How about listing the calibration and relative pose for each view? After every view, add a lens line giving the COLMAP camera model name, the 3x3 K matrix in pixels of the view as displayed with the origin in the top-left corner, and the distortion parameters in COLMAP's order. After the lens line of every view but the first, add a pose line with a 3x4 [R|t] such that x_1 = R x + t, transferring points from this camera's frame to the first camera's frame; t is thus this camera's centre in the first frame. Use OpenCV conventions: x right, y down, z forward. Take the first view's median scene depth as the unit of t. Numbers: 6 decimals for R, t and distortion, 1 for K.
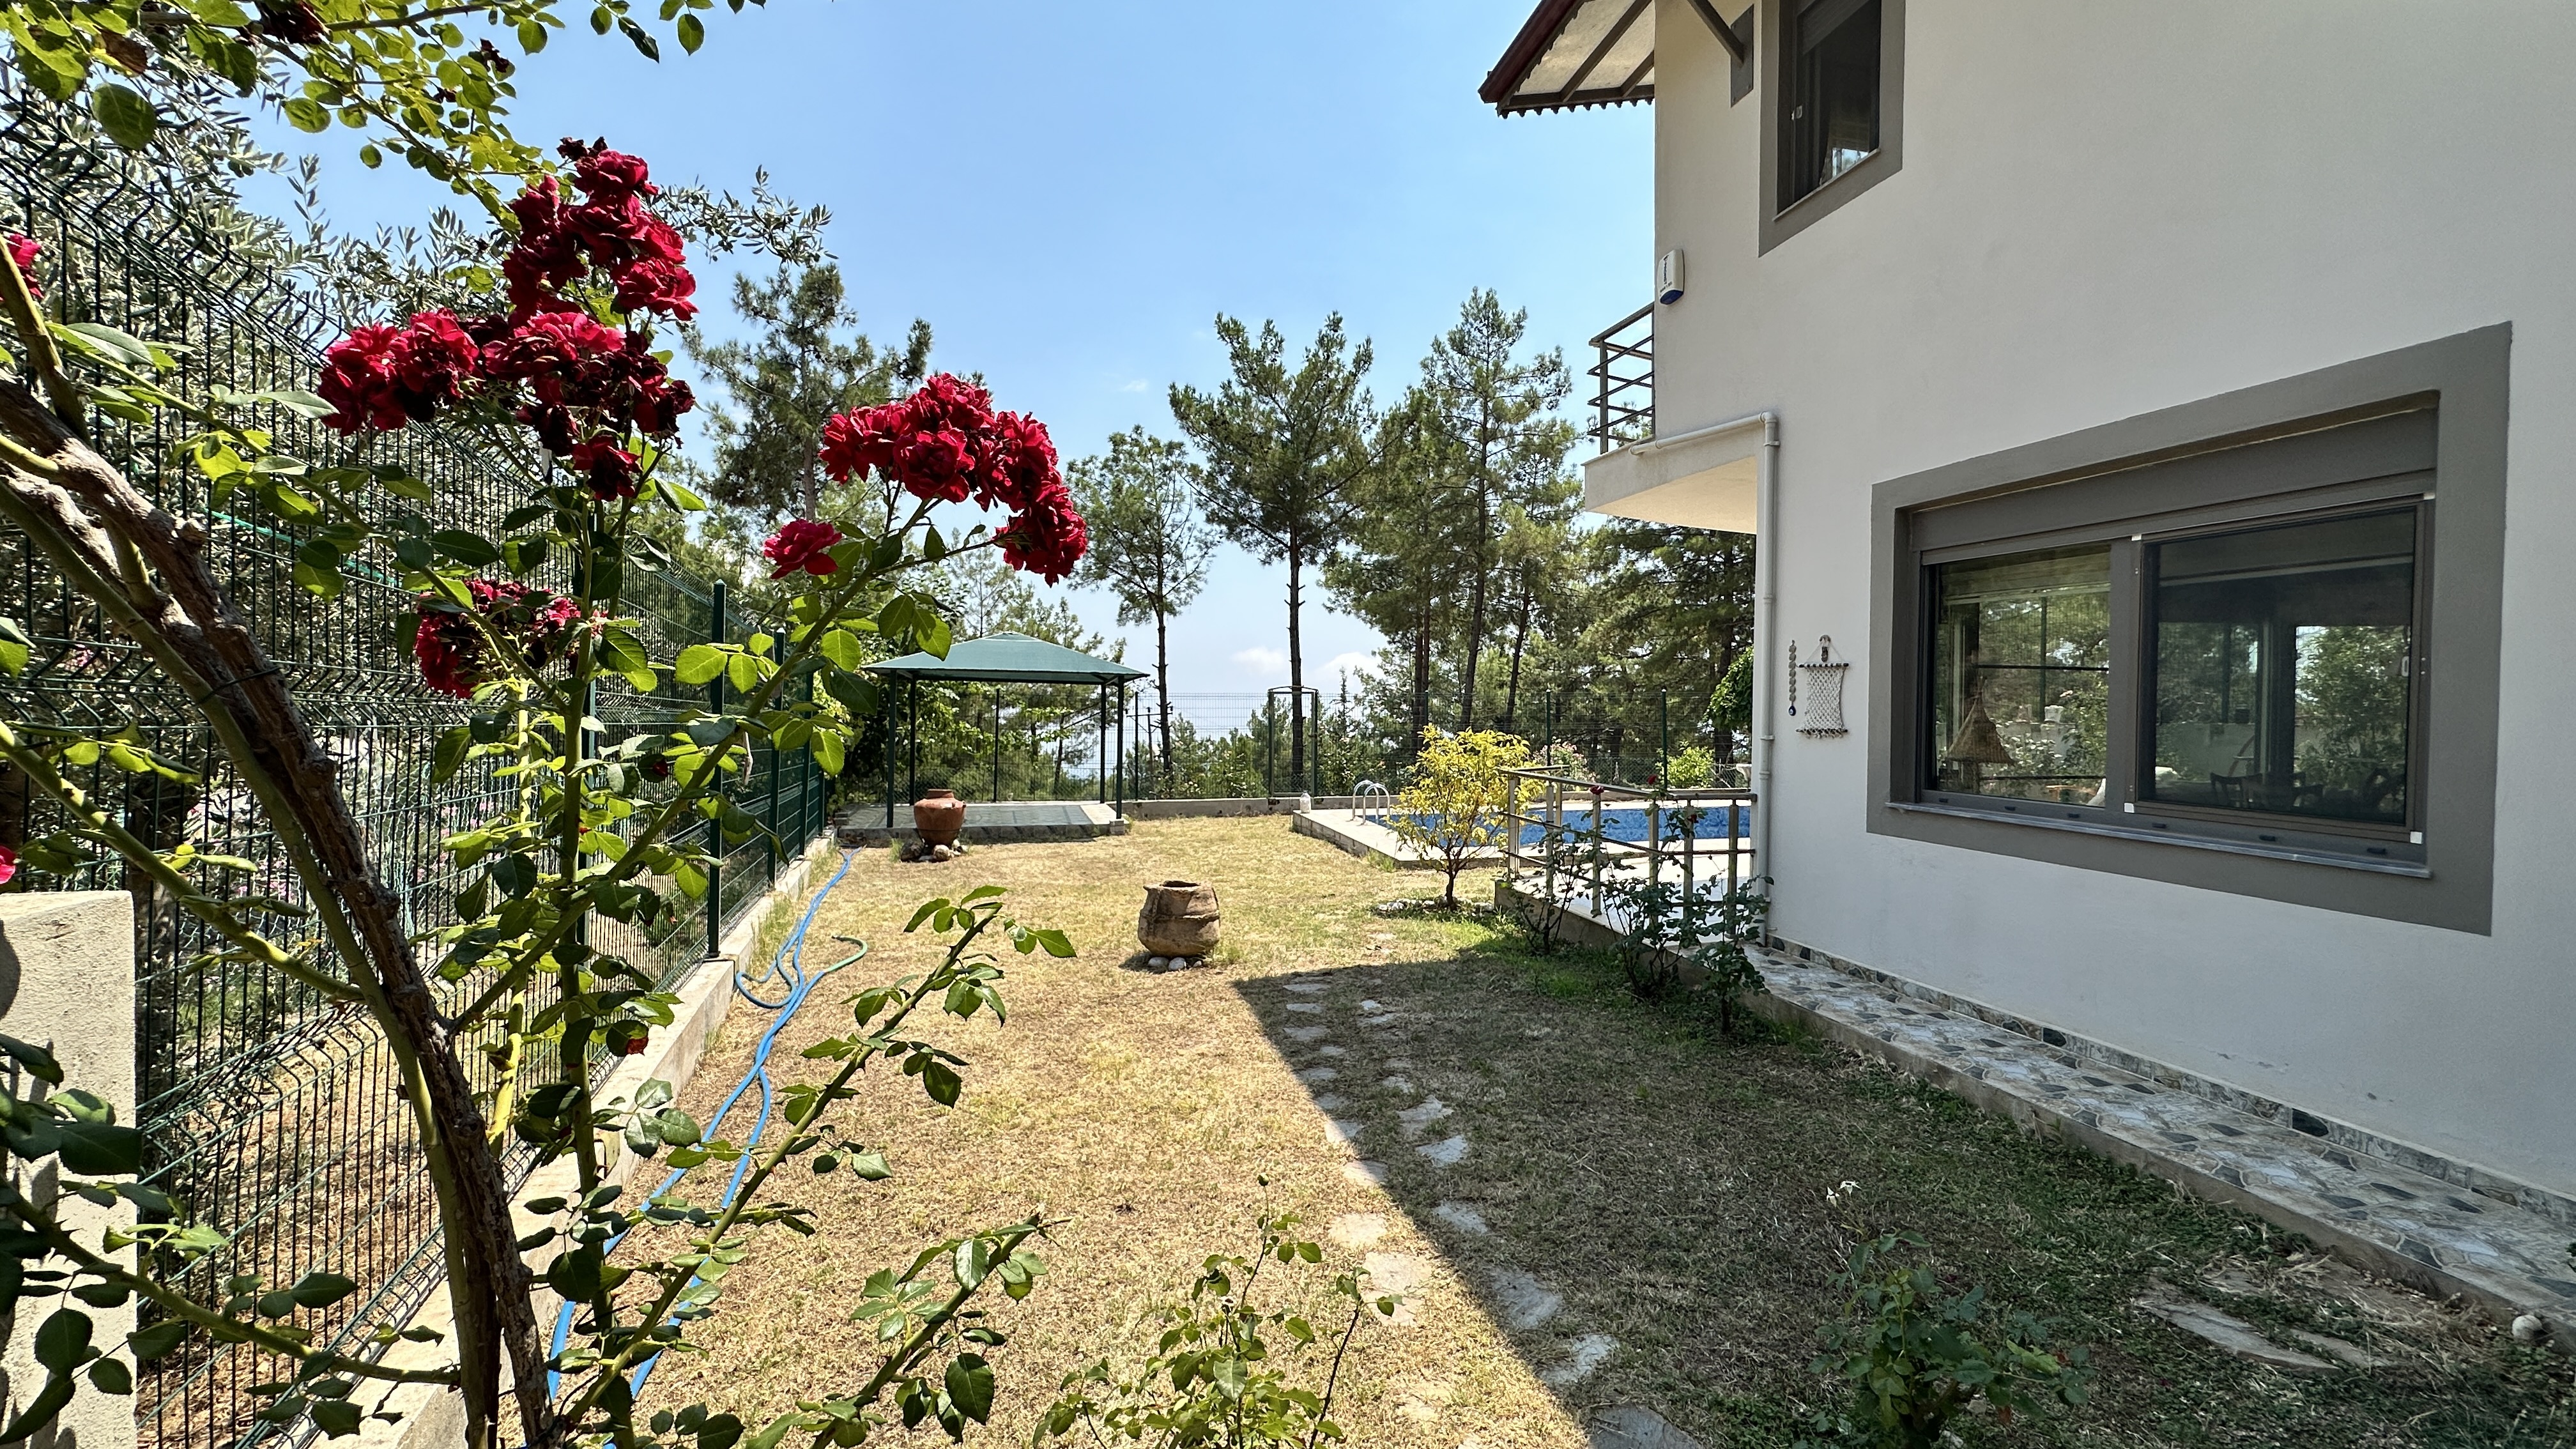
lens RADIAL K [[1032.5, 0, 1284.6], [0, 1032.5, 724.2], [0, 0, 1]] dist [-0.003622, 0.000918]
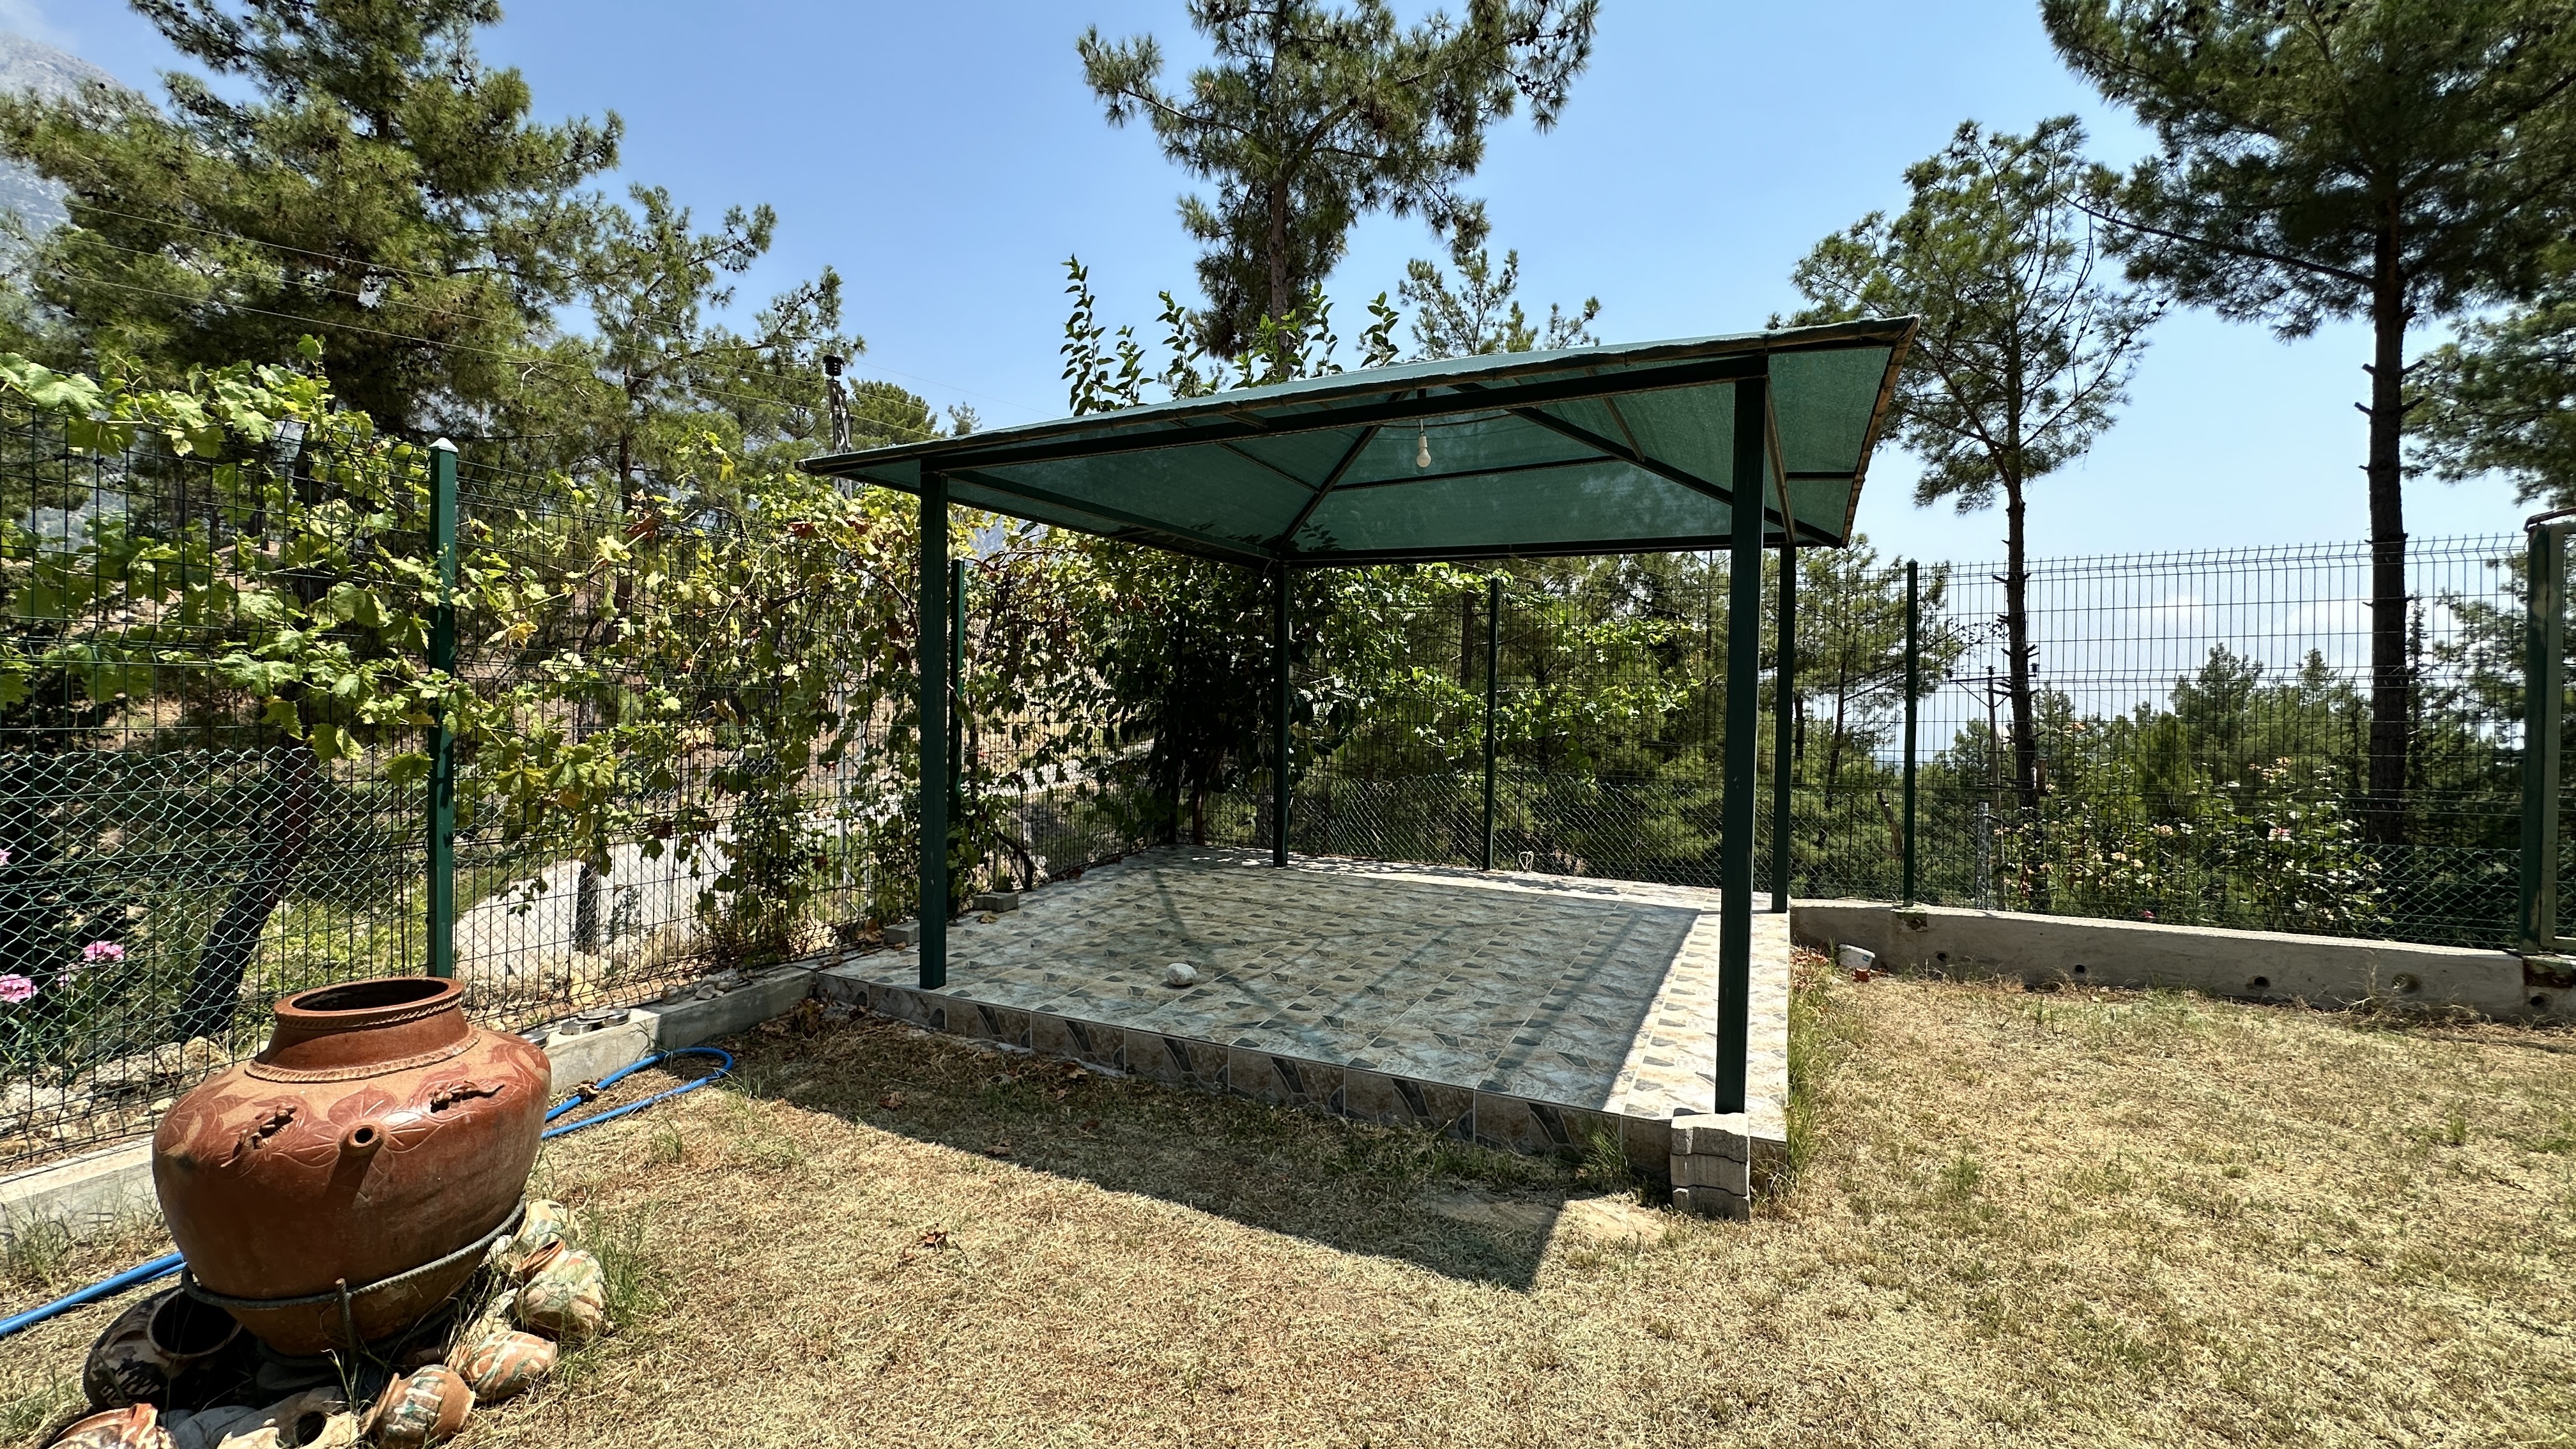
lens RADIAL K [[1032.5, 0, 1284.6], [0, 1032.5, 724.2], [0, 0, 1]] dist [-0.003622, 0.000918]
pose [[0.742211, 0.015808, -0.669980, -0.038431], [0.000506, 0.999708, 0.024148, 0.004776], [0.670166, -0.018262, 0.741986, 0.326981]]
